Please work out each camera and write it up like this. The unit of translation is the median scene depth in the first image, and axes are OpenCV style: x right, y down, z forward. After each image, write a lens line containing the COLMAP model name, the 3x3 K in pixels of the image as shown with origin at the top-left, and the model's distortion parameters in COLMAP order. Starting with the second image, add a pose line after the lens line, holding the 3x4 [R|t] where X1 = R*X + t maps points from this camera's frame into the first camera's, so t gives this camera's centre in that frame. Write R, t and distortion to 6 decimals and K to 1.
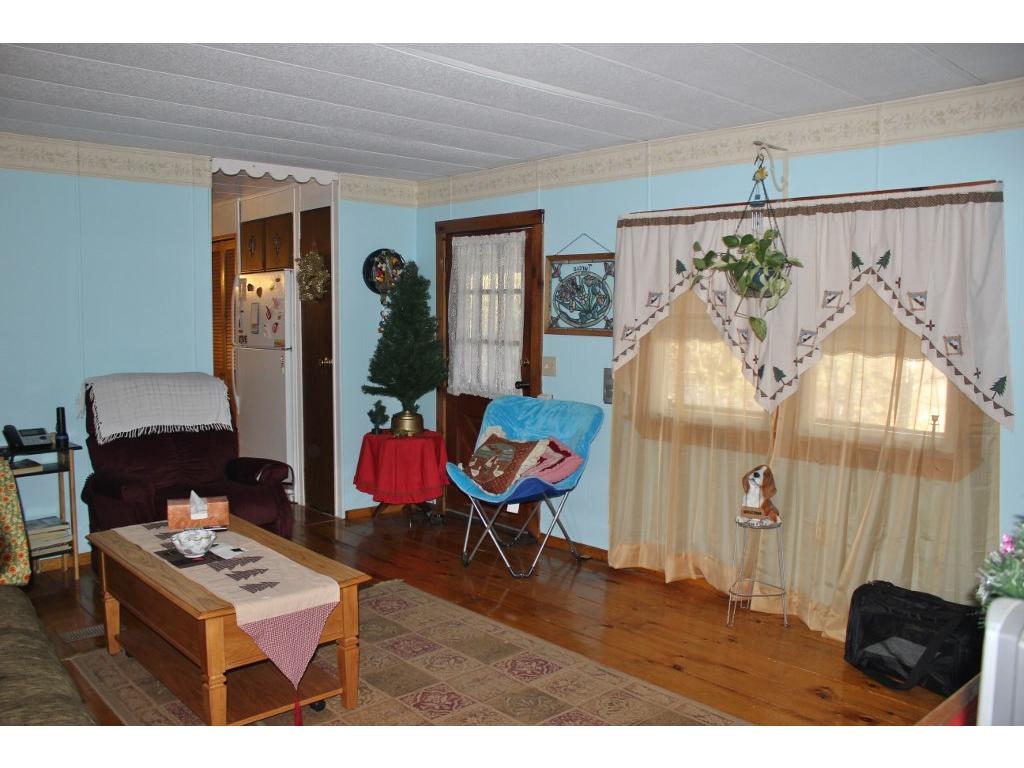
lens RADIAL K [[862.4, 0, 512.0], [0, 862.4, 384.0], [0, 0, 1]] dist [-0.150245, 0.139561]
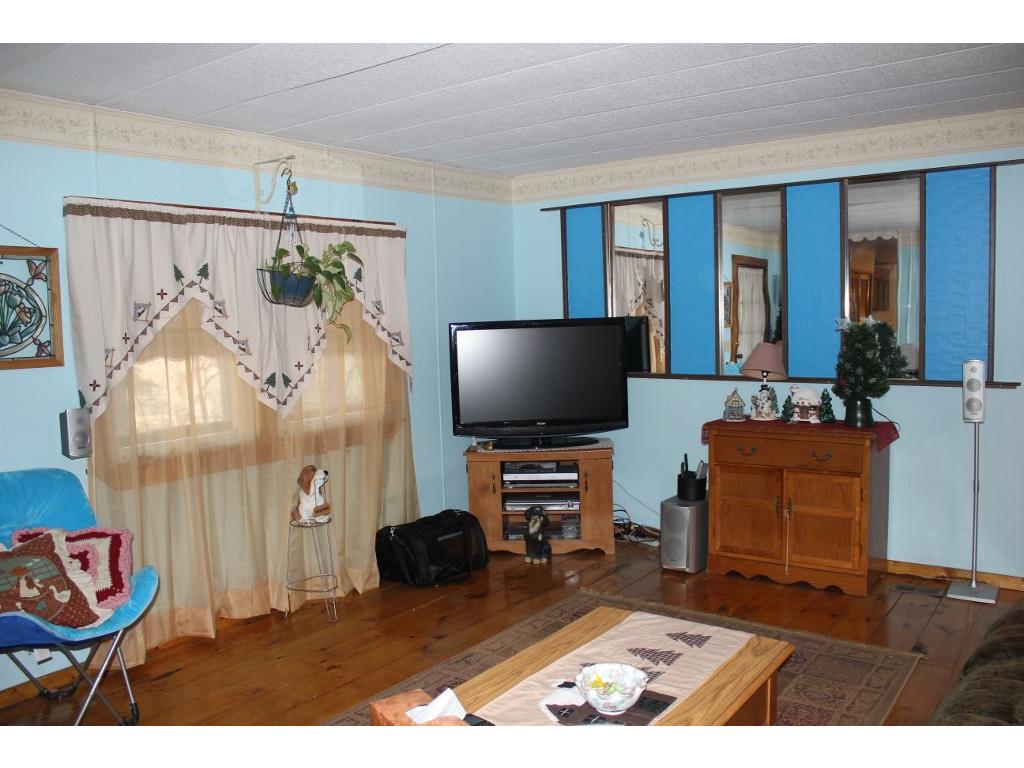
lens RADIAL K [[862.4, 0, 512.0], [0, 862.4, 384.0], [0, 0, 1]] dist [-0.150245, 0.139561]
pose [[-0.200881, -0.090124, 0.975461, -0.708340], [0.102195, 0.988398, 0.112365, -0.088741], [-0.974271, 0.122259, -0.189340, 0.855111]]
